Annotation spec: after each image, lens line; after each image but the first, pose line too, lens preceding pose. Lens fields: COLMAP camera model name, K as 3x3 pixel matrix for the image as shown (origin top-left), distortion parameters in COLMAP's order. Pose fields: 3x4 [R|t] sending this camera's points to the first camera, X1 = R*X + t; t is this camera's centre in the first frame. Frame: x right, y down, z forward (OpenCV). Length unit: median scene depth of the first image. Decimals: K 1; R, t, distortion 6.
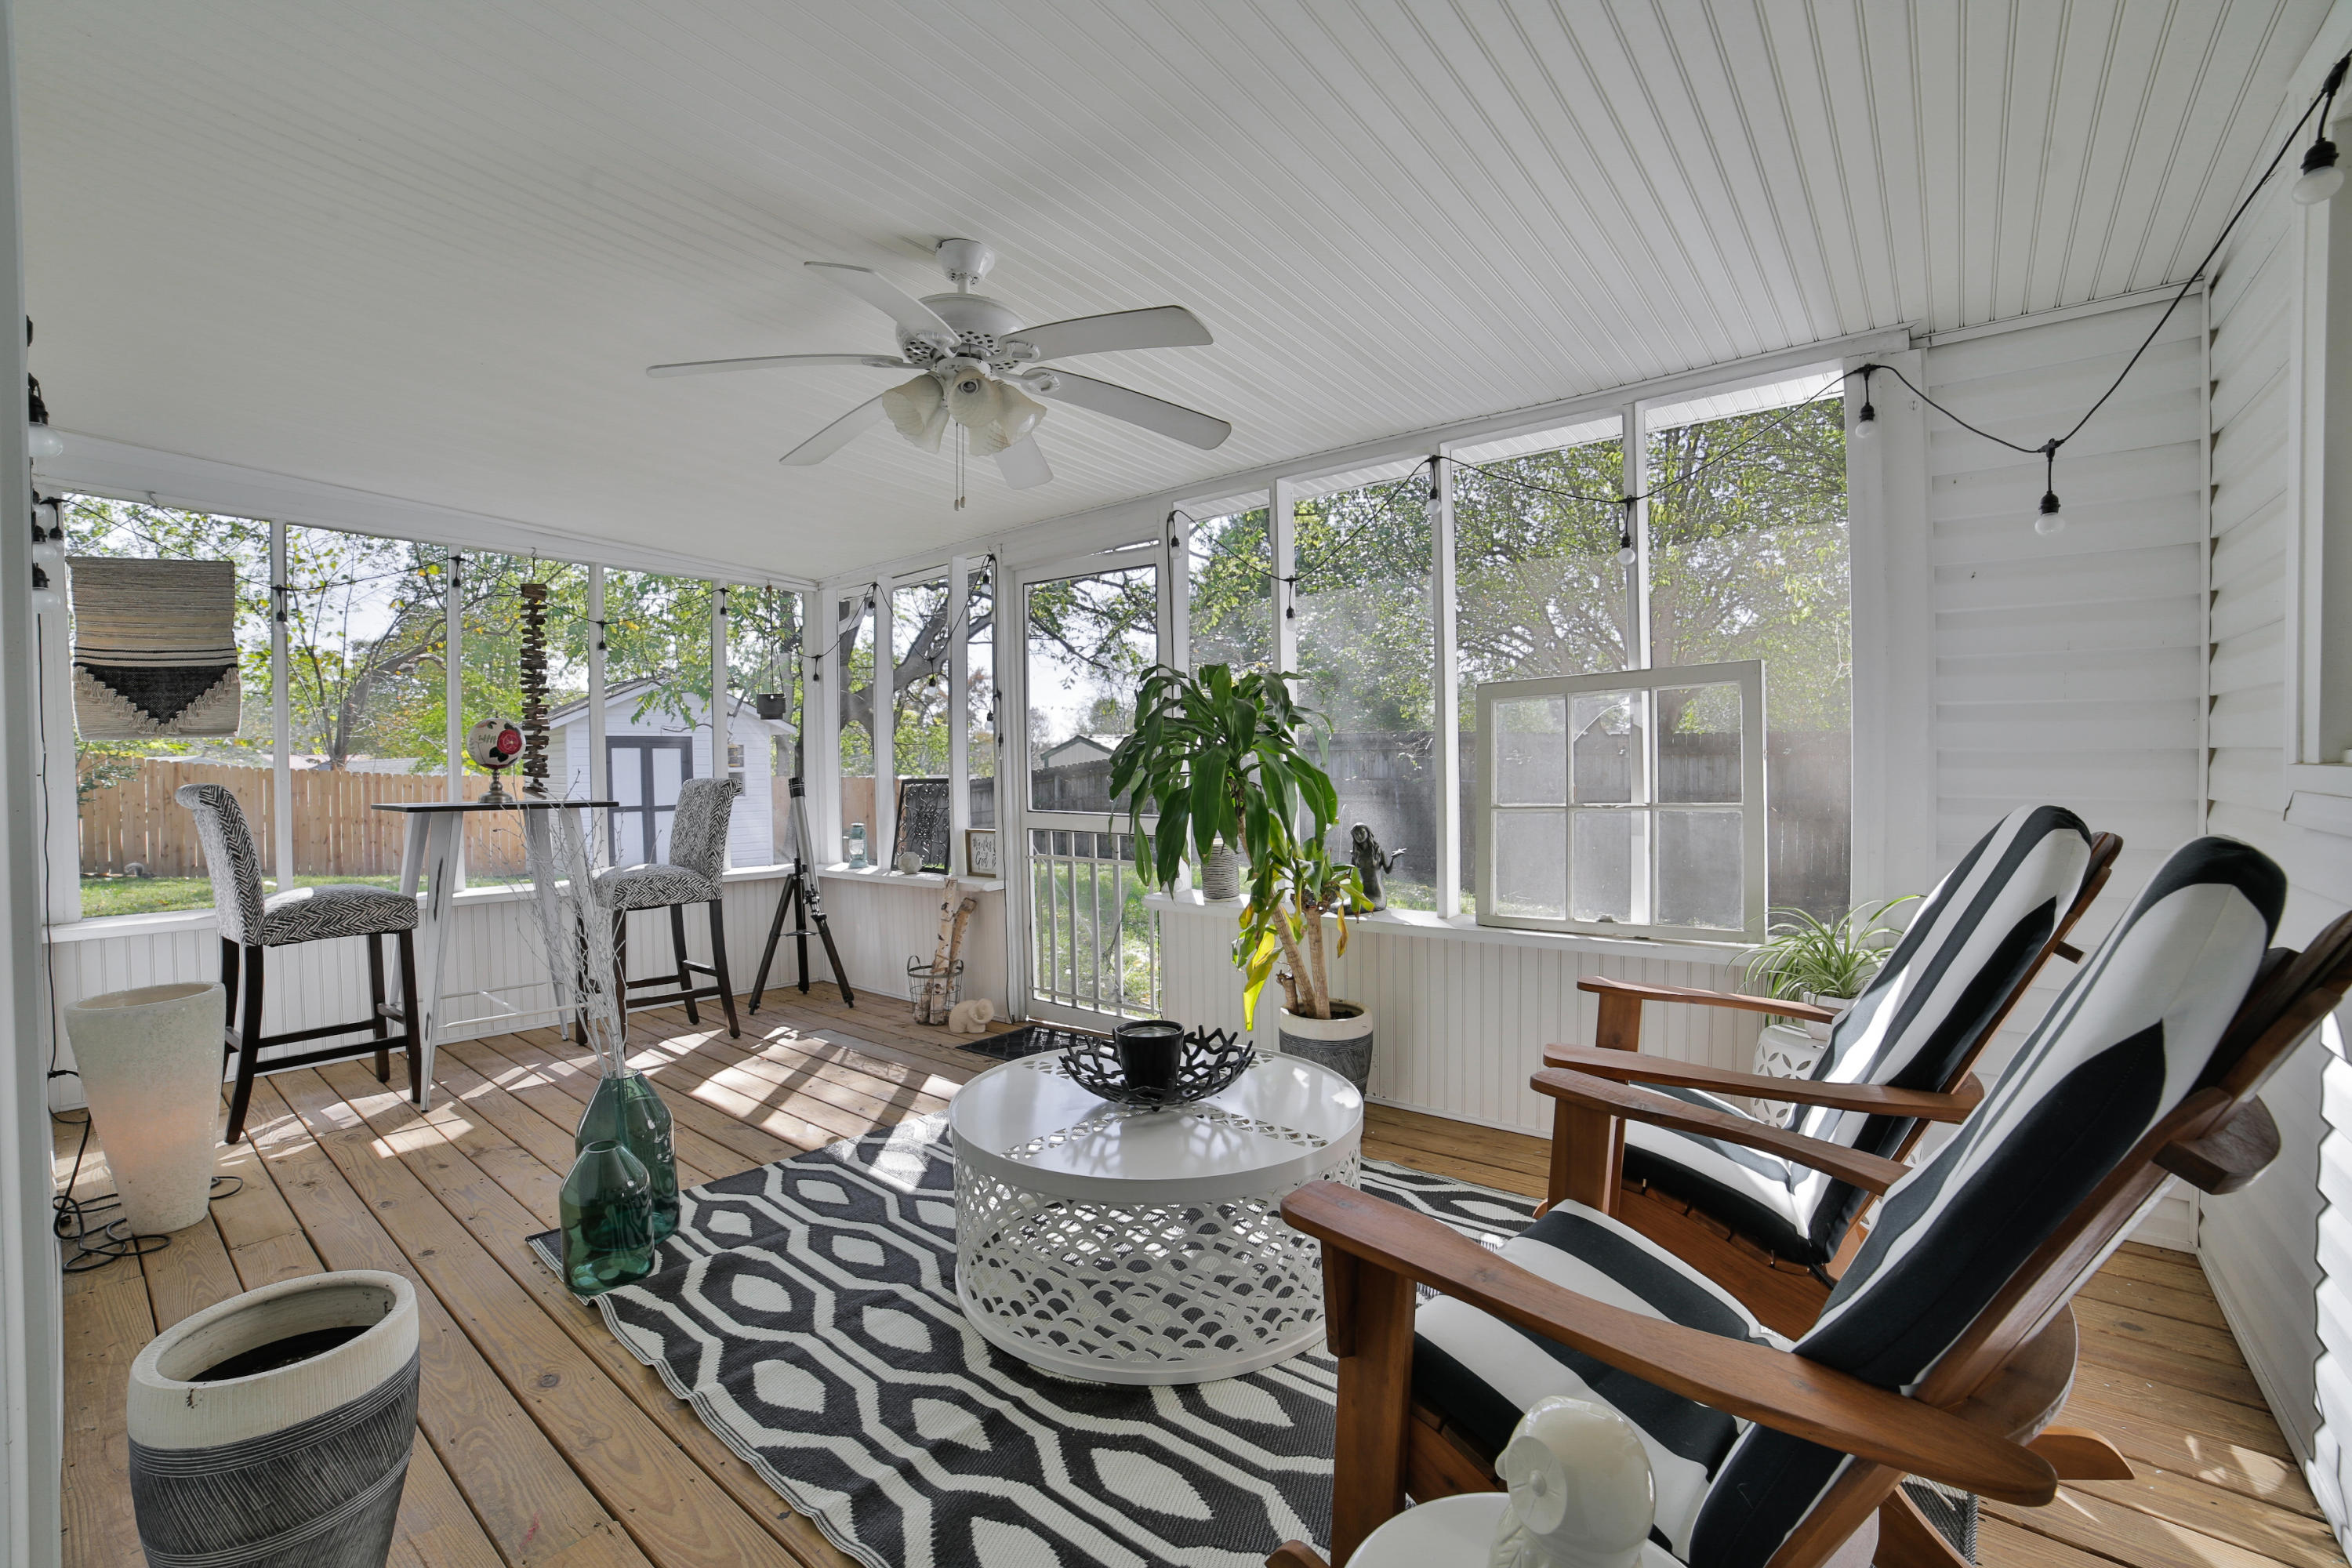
lens RADIAL K [[1018.1, 0, 1162.6], [0, 1018.1, 785.2], [0, 0, 1]] dist [-0.101339, 0.033004]
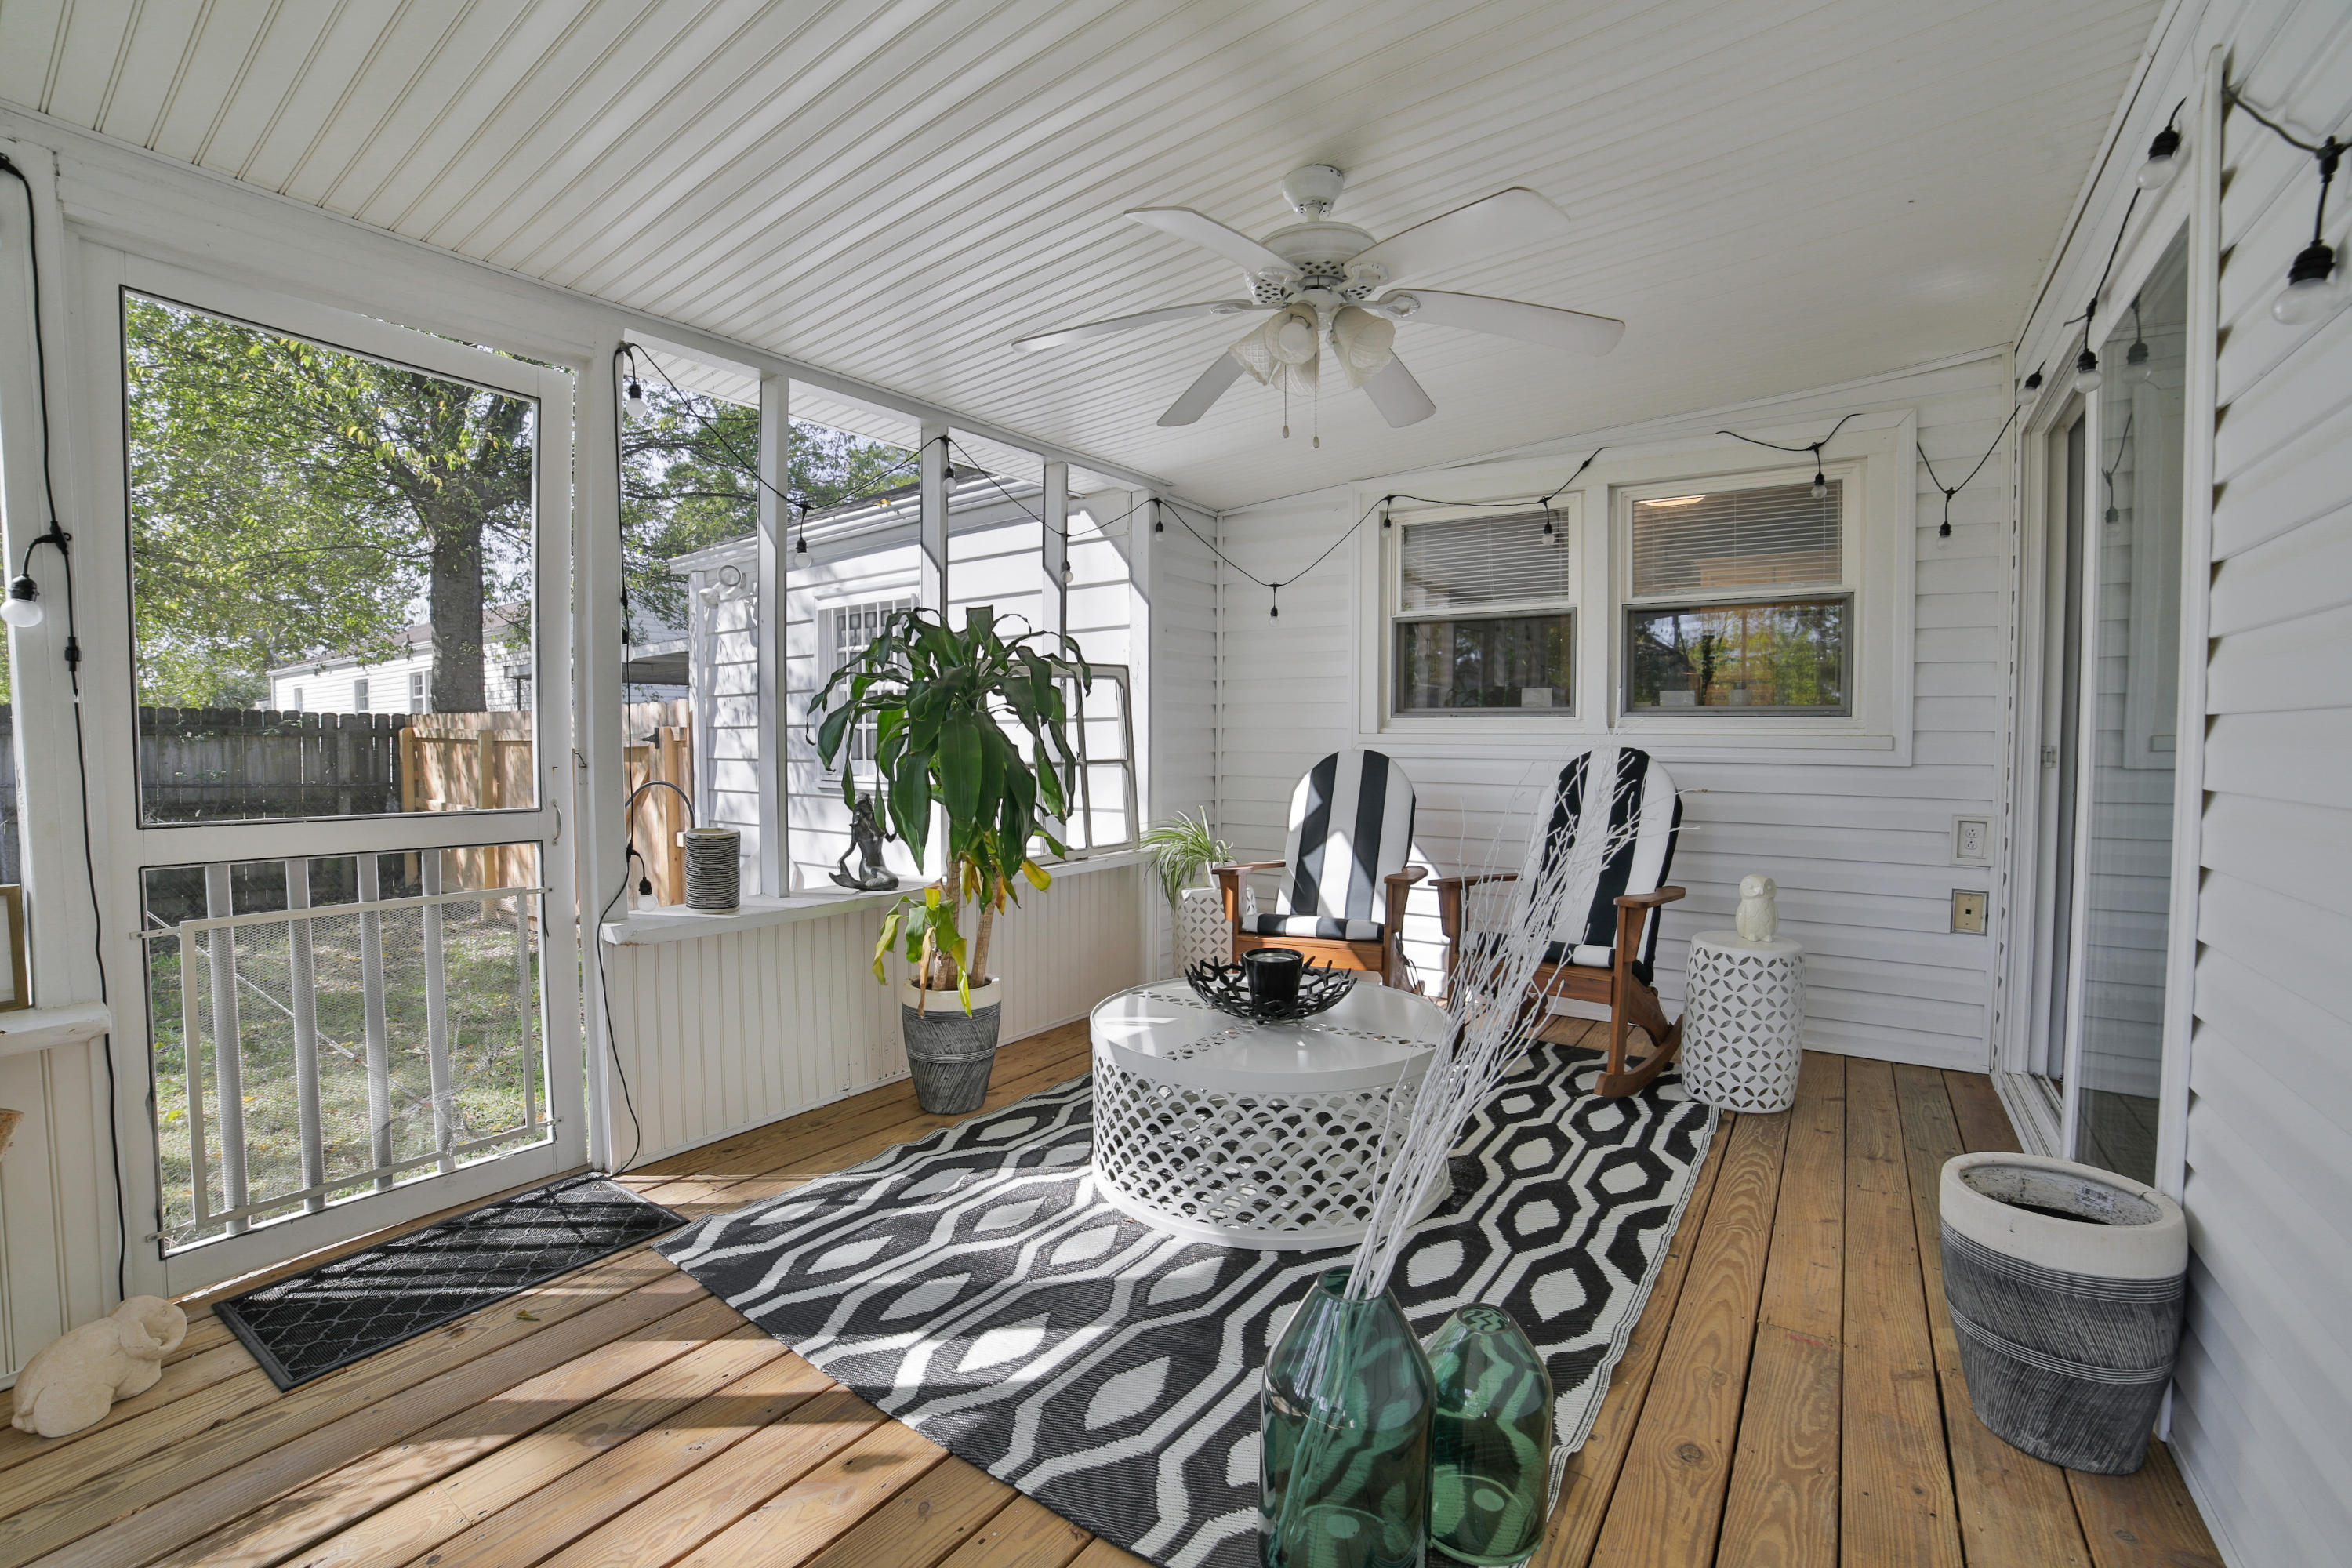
lens RADIAL K [[1018.1, 0, 1162.6], [0, 1018.1, 785.2], [0, 0, 1]] dist [-0.101339, 0.033004]
pose [[-0.082905, -0.036850, 0.995876, -1.306005], [0.021033, 0.999029, 0.038718, 0.003002], [-0.996335, 0.024156, -0.082049, 1.400591]]
